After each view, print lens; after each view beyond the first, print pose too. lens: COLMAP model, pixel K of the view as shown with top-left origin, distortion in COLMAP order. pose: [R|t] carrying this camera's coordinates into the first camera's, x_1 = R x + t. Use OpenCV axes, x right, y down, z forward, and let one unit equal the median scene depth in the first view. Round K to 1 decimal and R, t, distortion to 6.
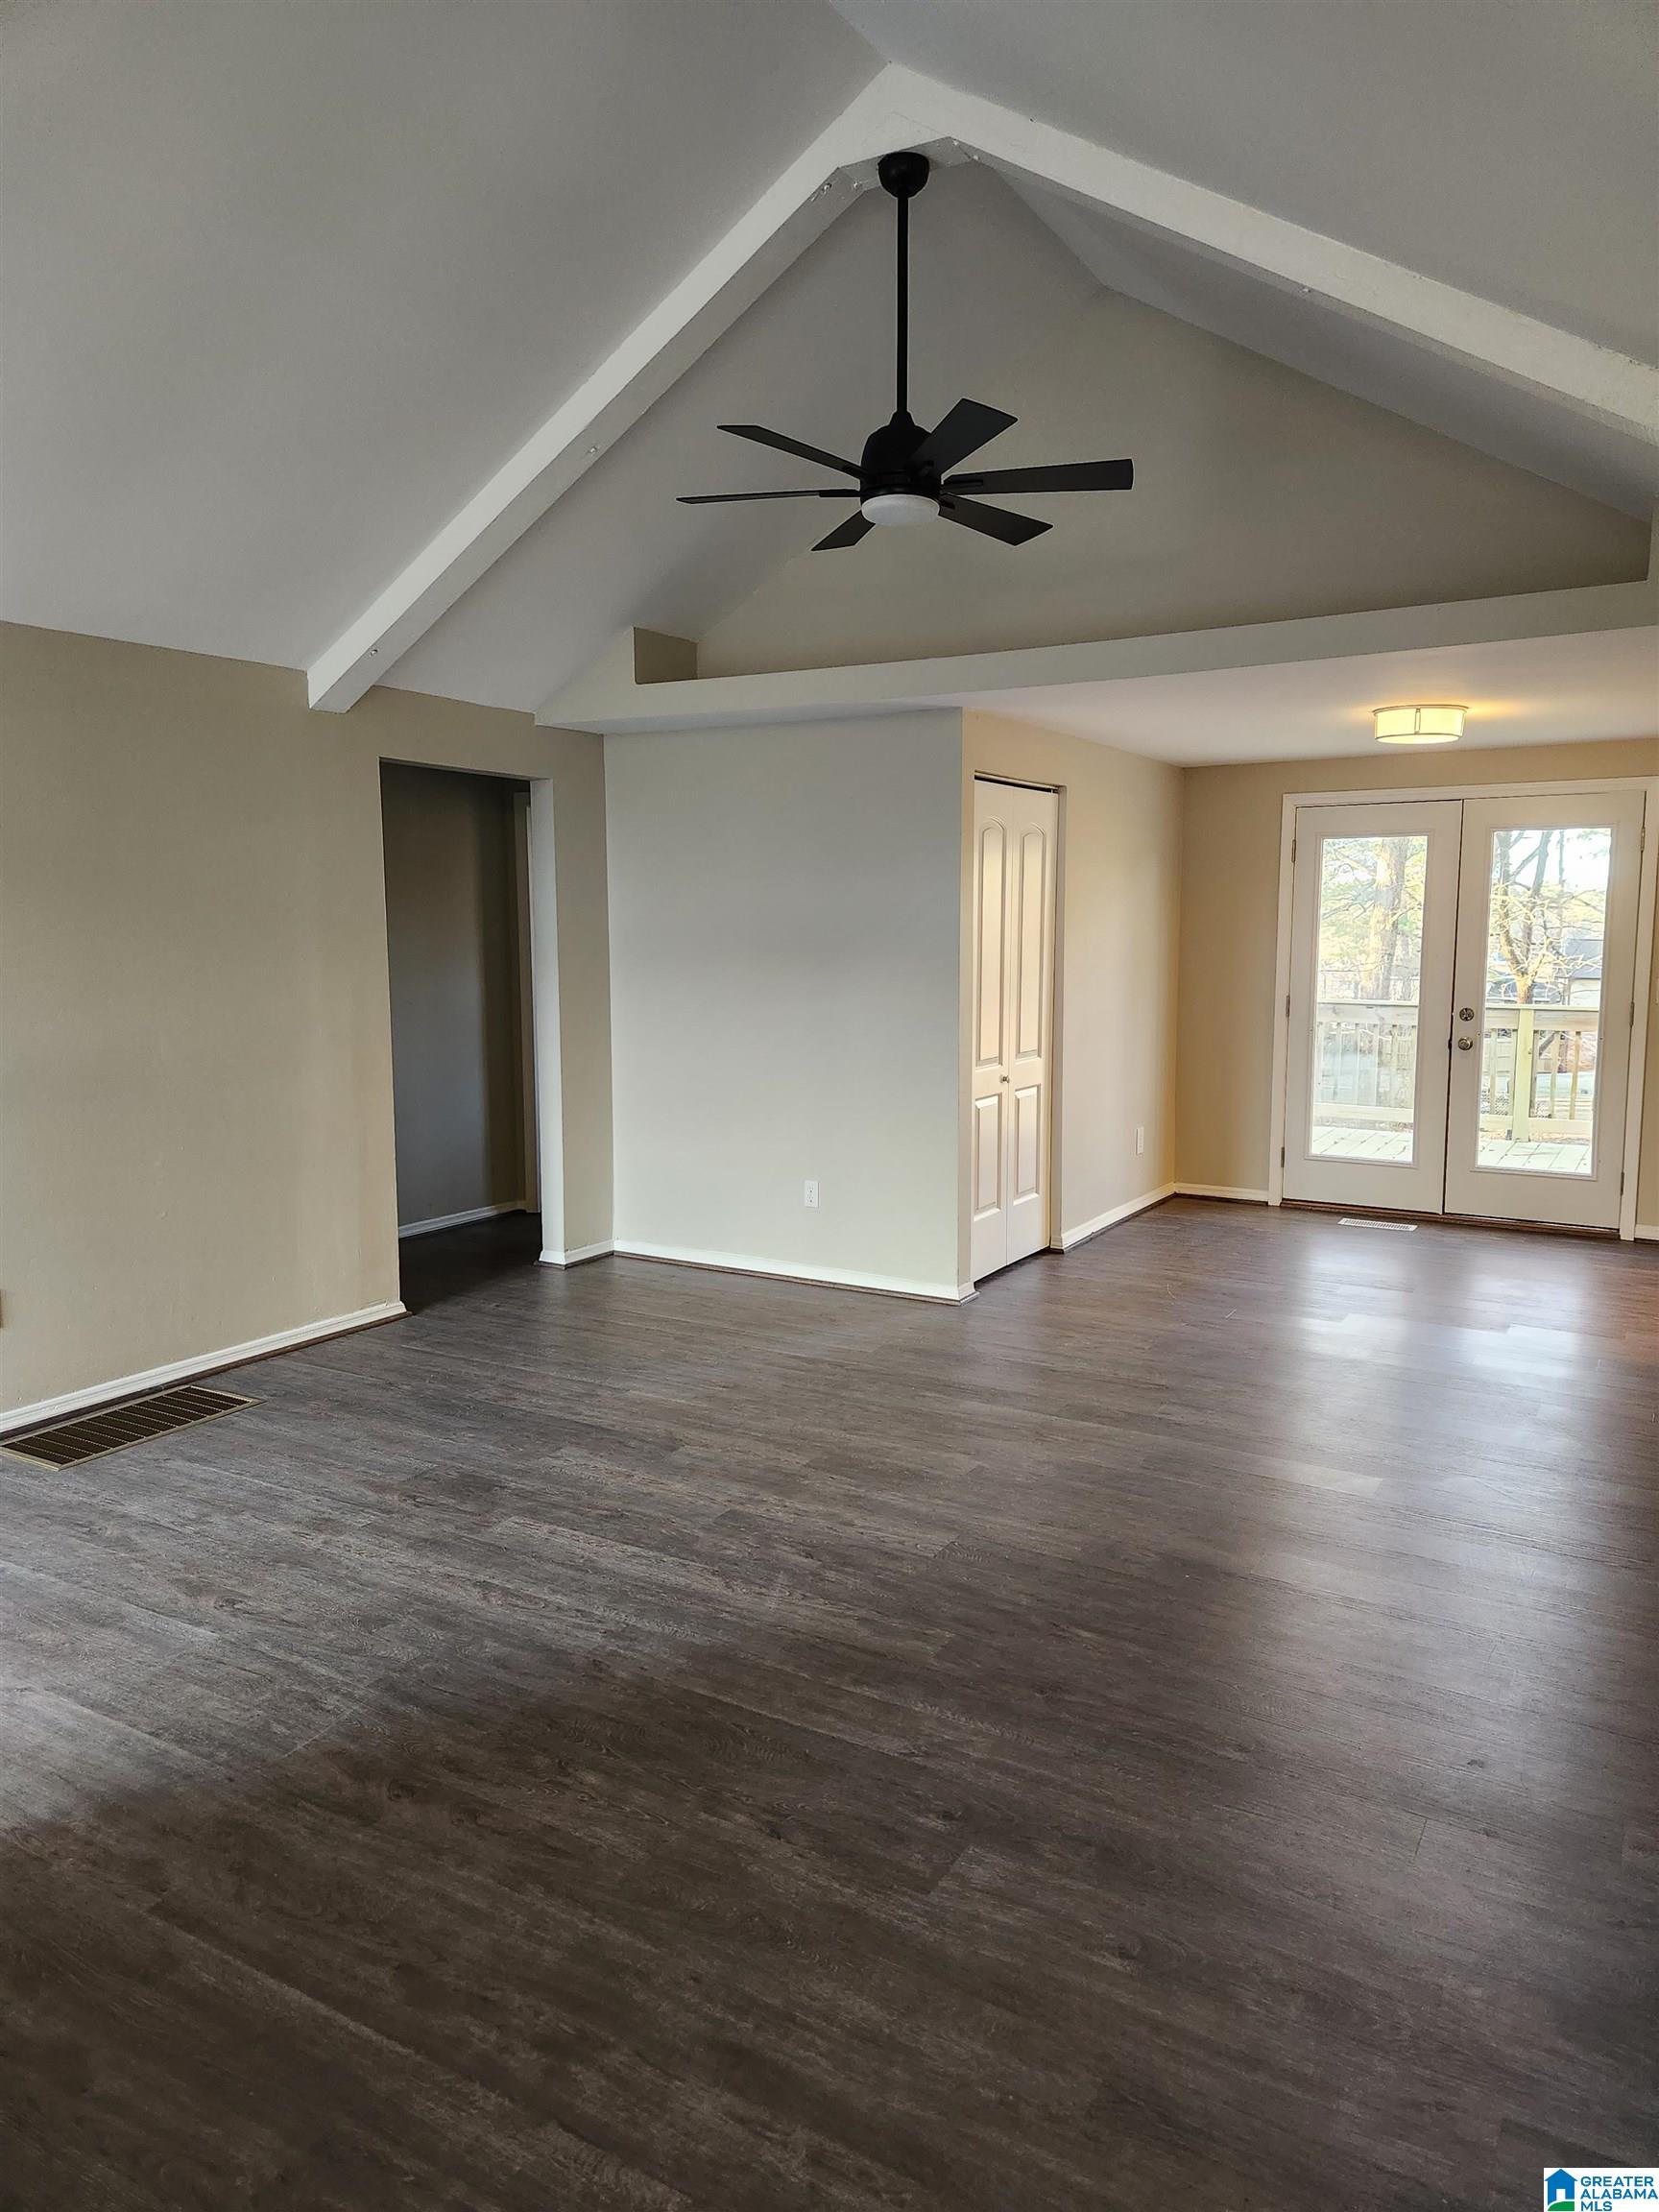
lens RADIAL K [[1494.1, 0, 849.1], [0, 1494.1, 1086.6], [0, 0, 1]] dist [0.059171, -0.041785]
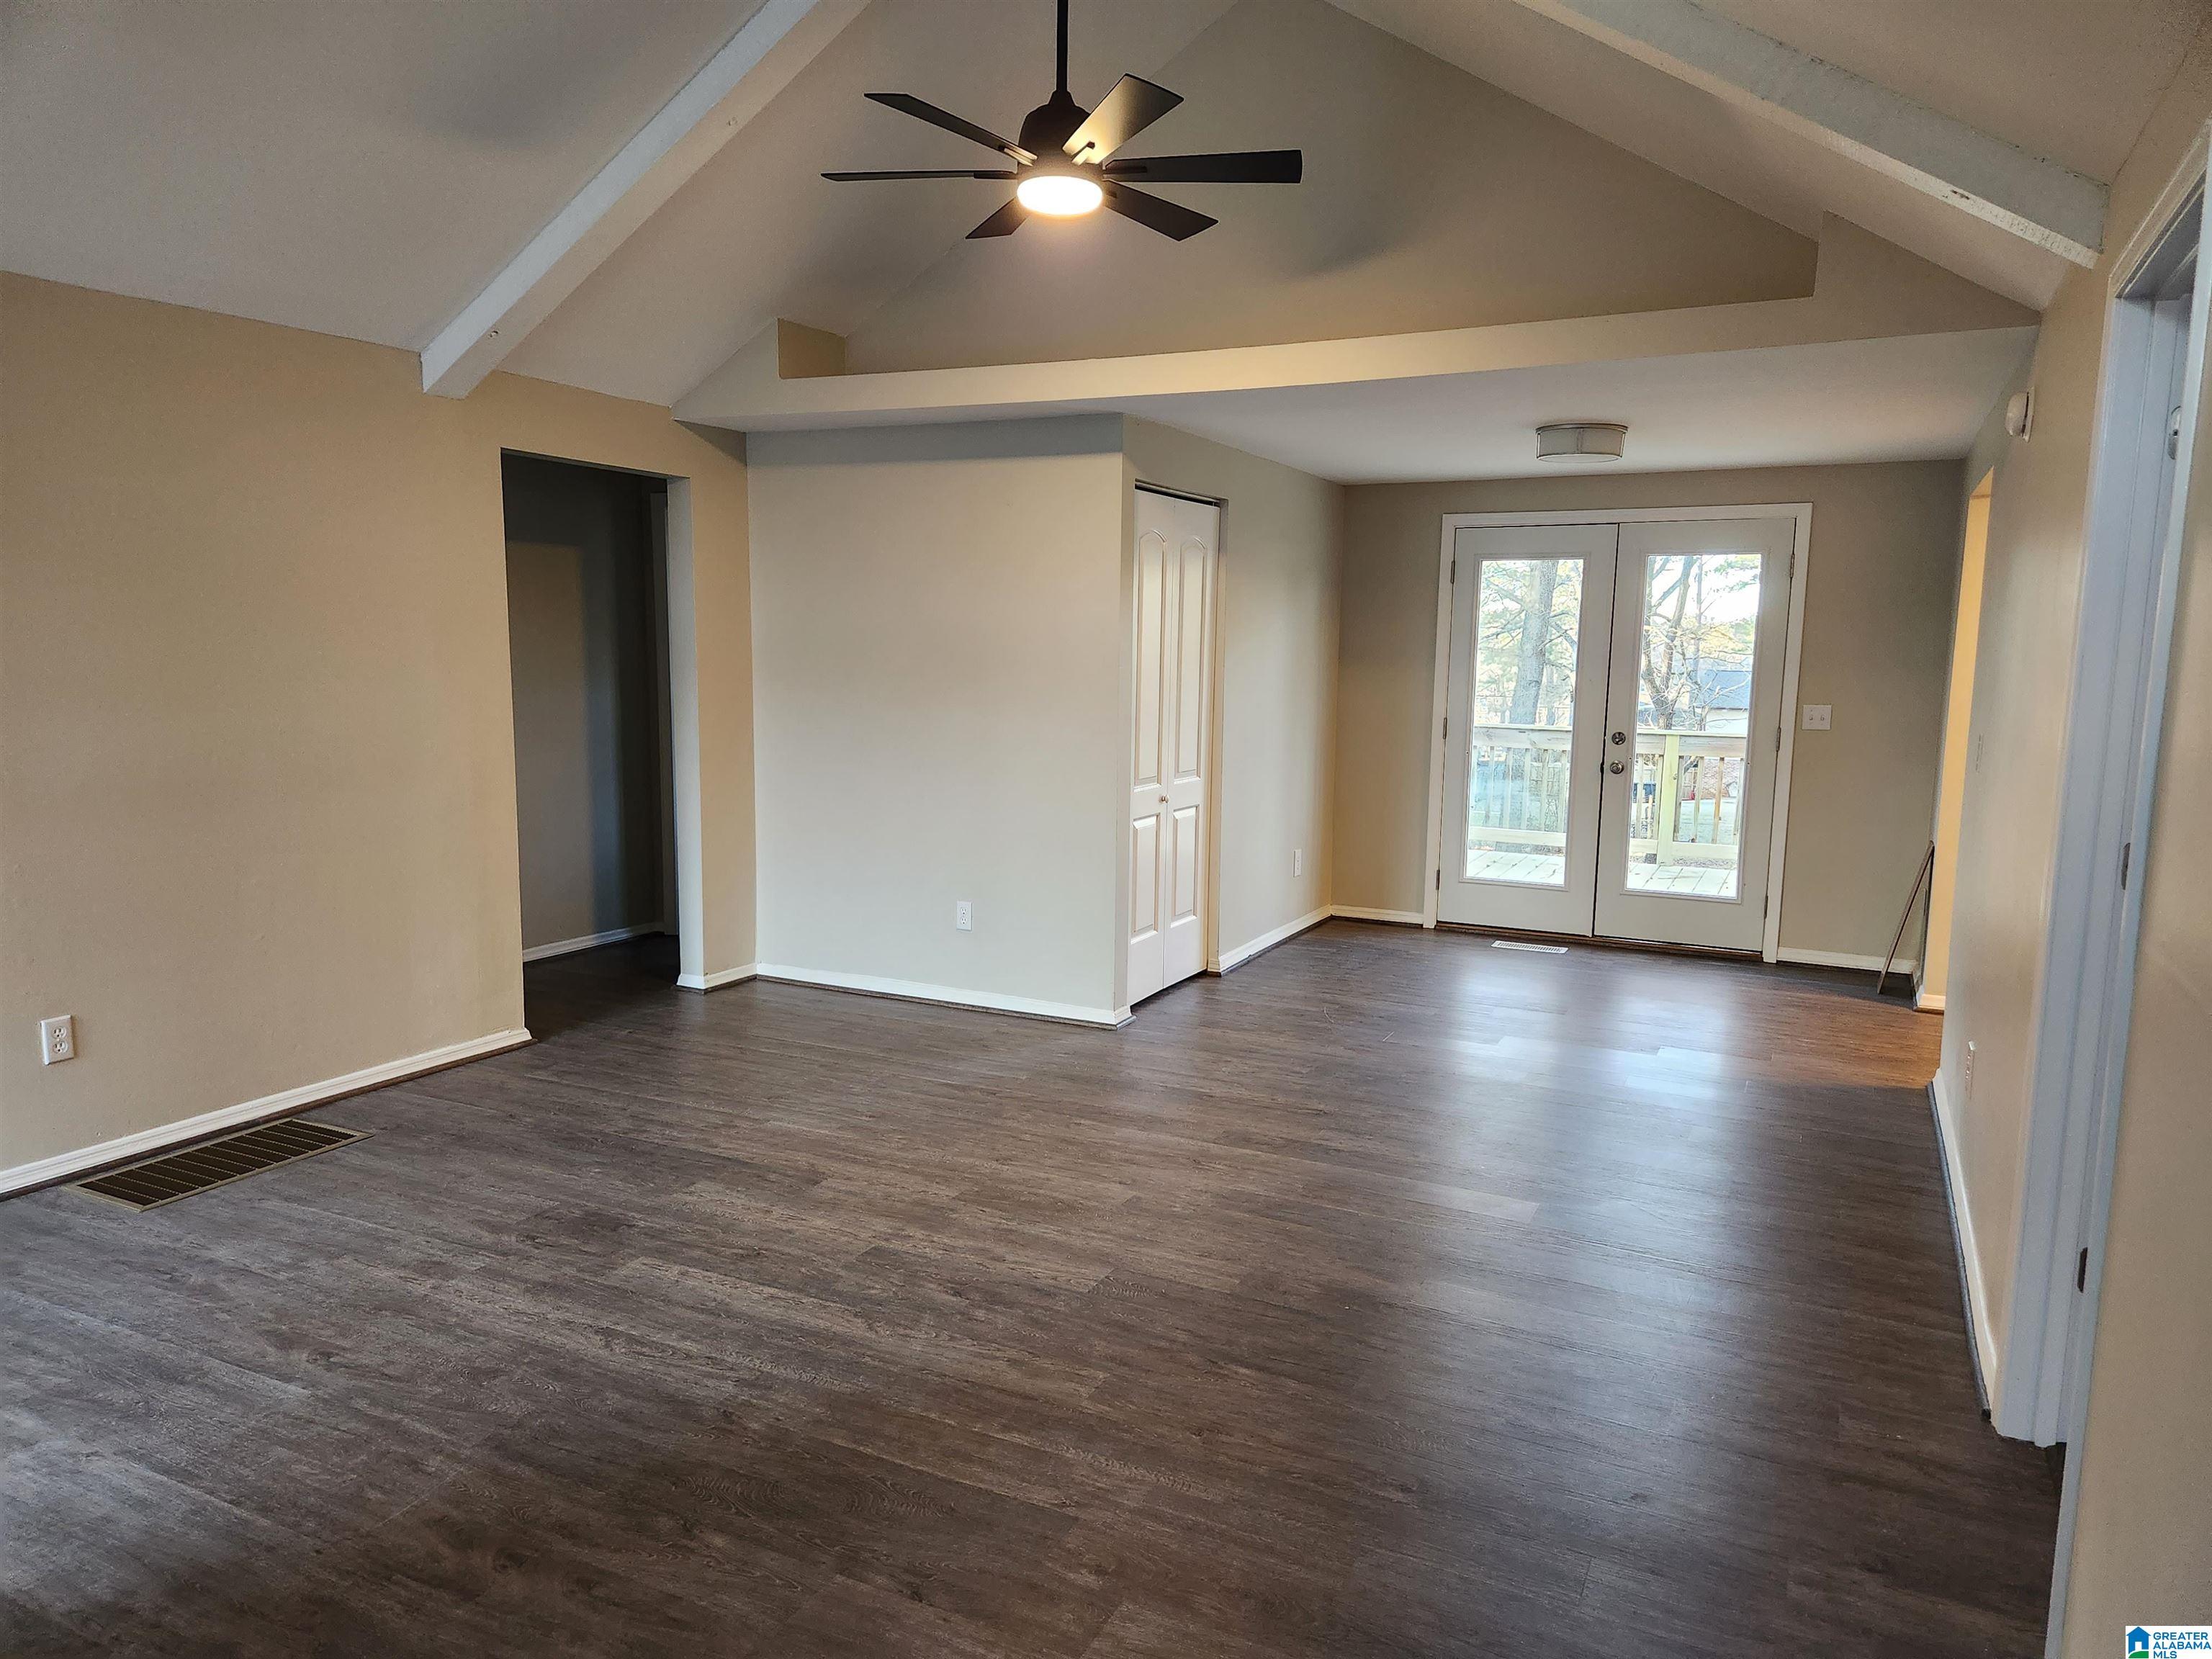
lens RADIAL K [[1494.1, 0, 1111.5], [0, 1494.1, 838.4], [0, 0, 1]] dist [0.059171, -0.041785]
pose [[0.997412, 0.006077, 0.071644, 0.000978], [-0.007466, 0.999789, 0.019135, 0.003707], [-0.071513, -0.019620, 0.997247, 0.042371]]
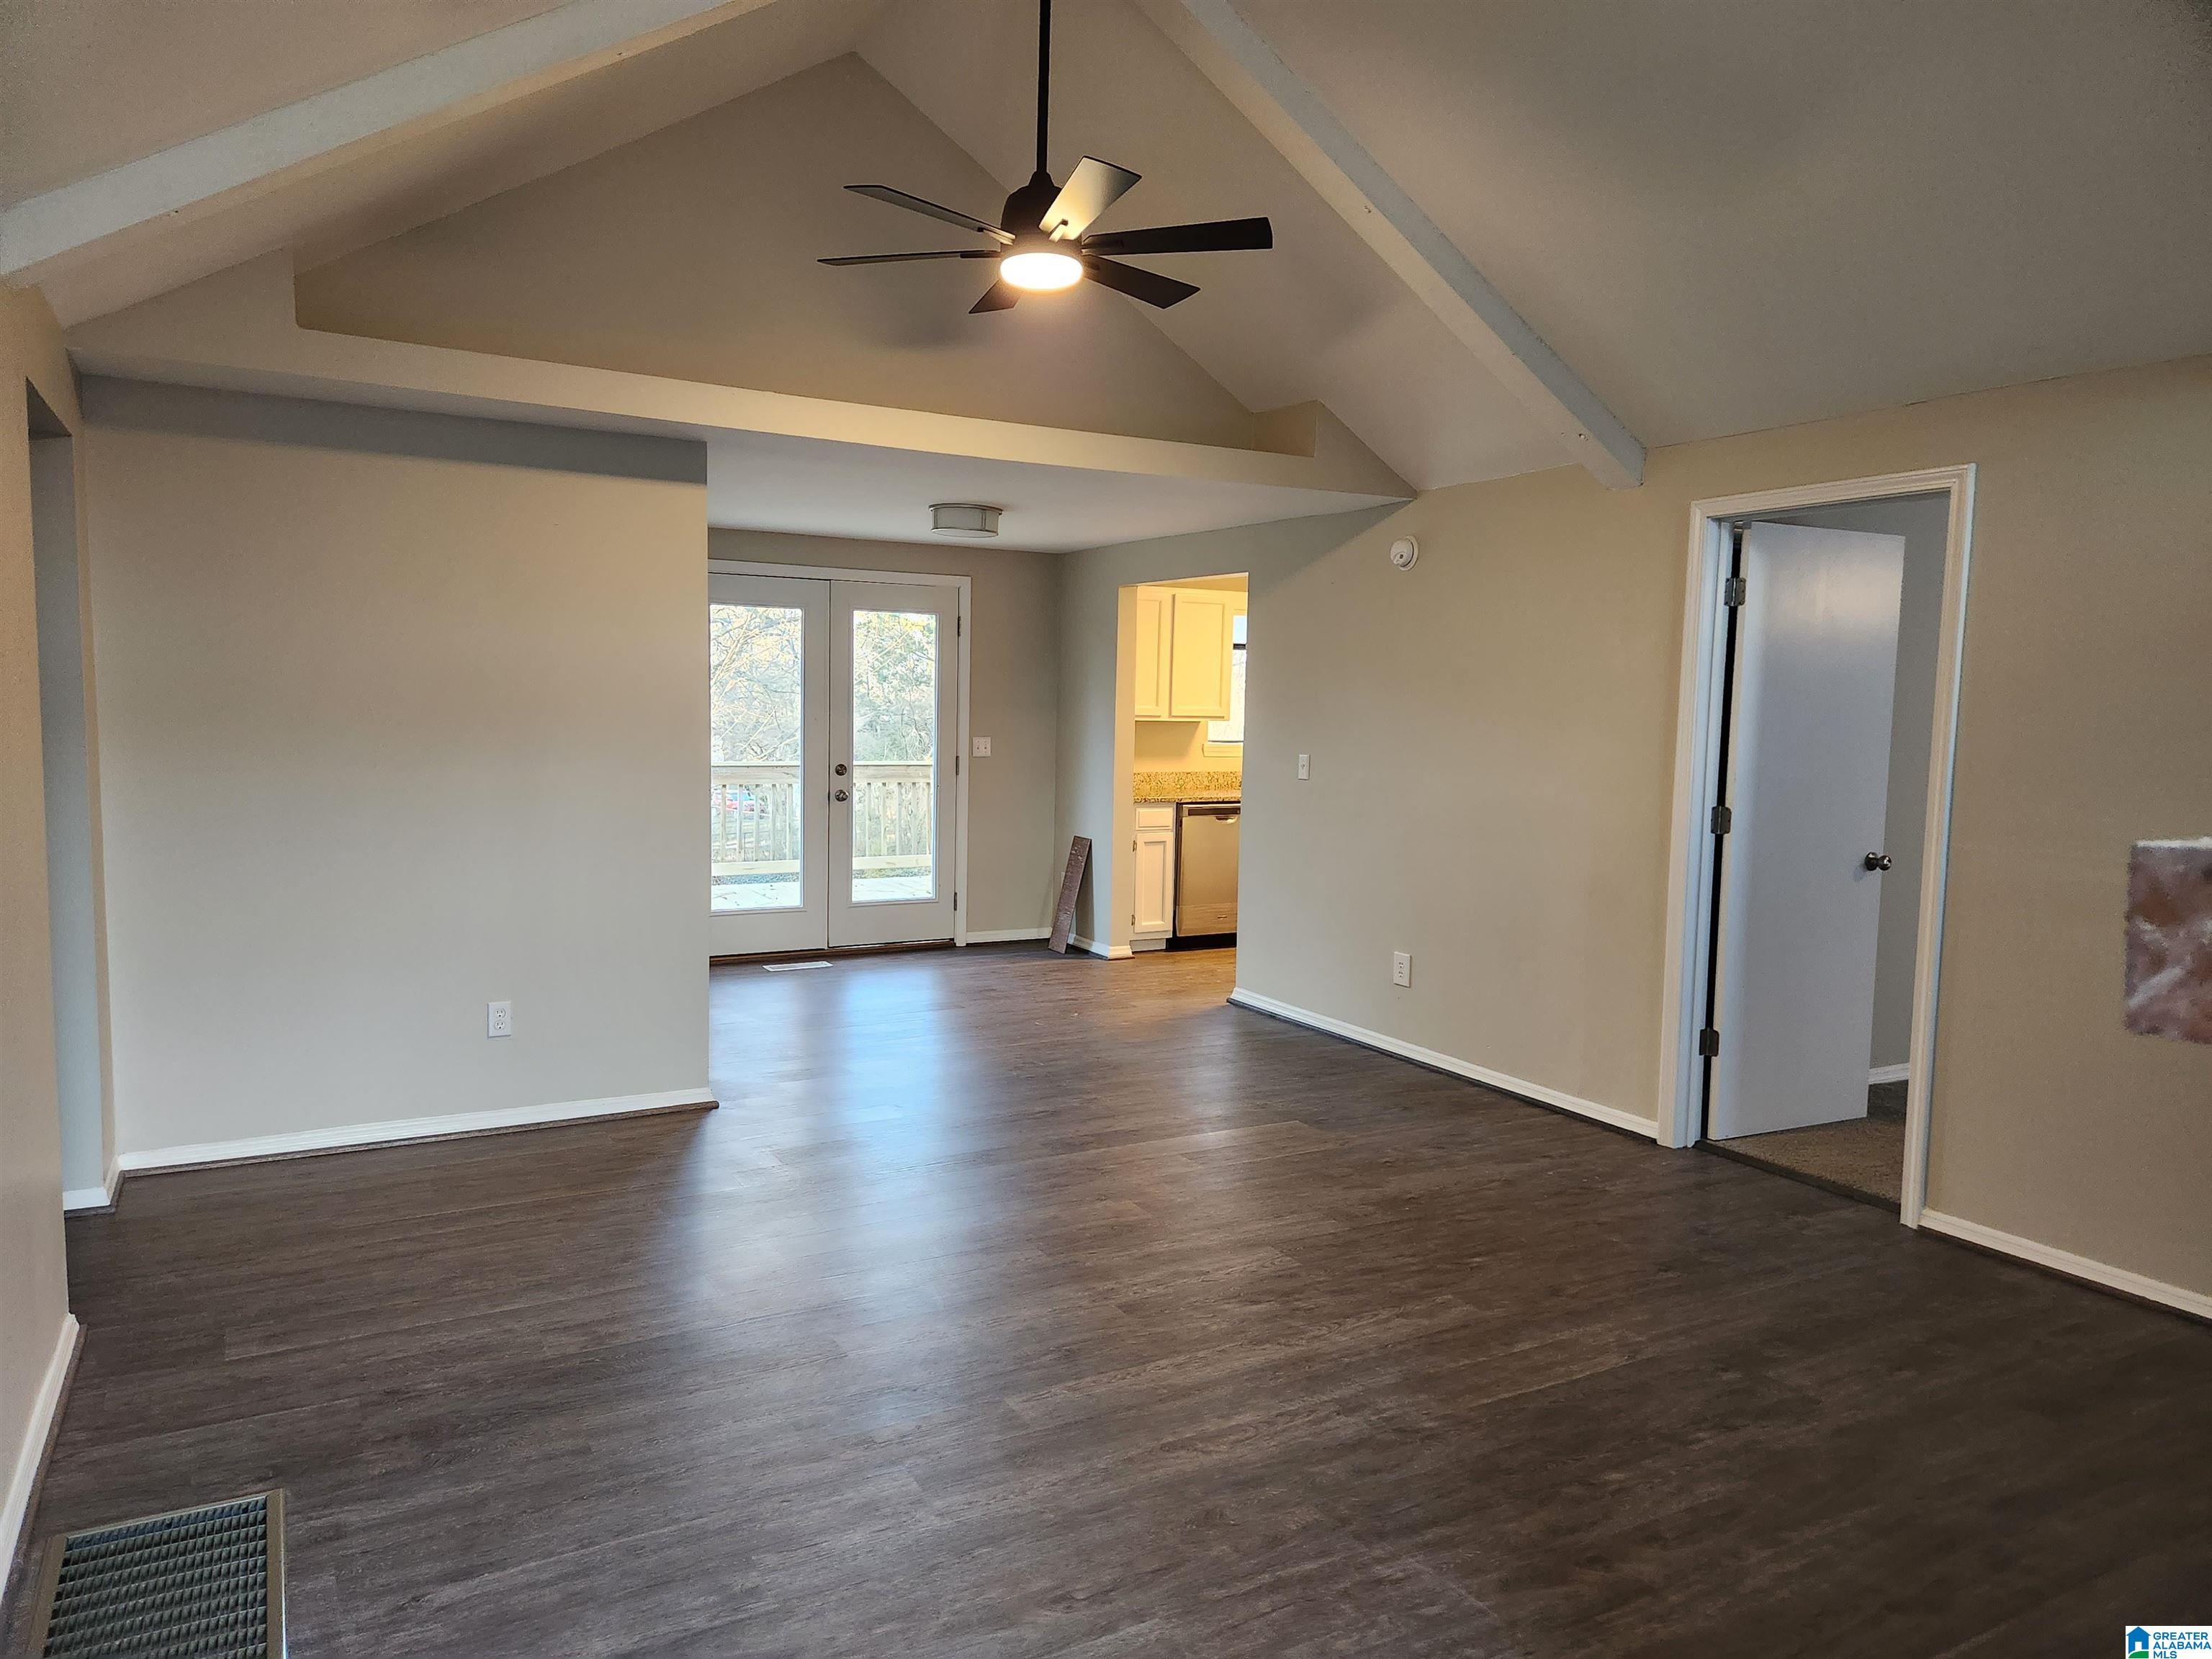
lens RADIAL K [[1494.1, 0, 1059.3], [0, 1494.1, 837.1], [0, 0, 1]] dist [0.059171, -0.041785]
pose [[0.509177, -0.072151, 0.857632, -0.882184], [0.077107, 0.996297, 0.038038, -0.051729], [-0.857201, 0.046761, 0.512855, 0.523954]]
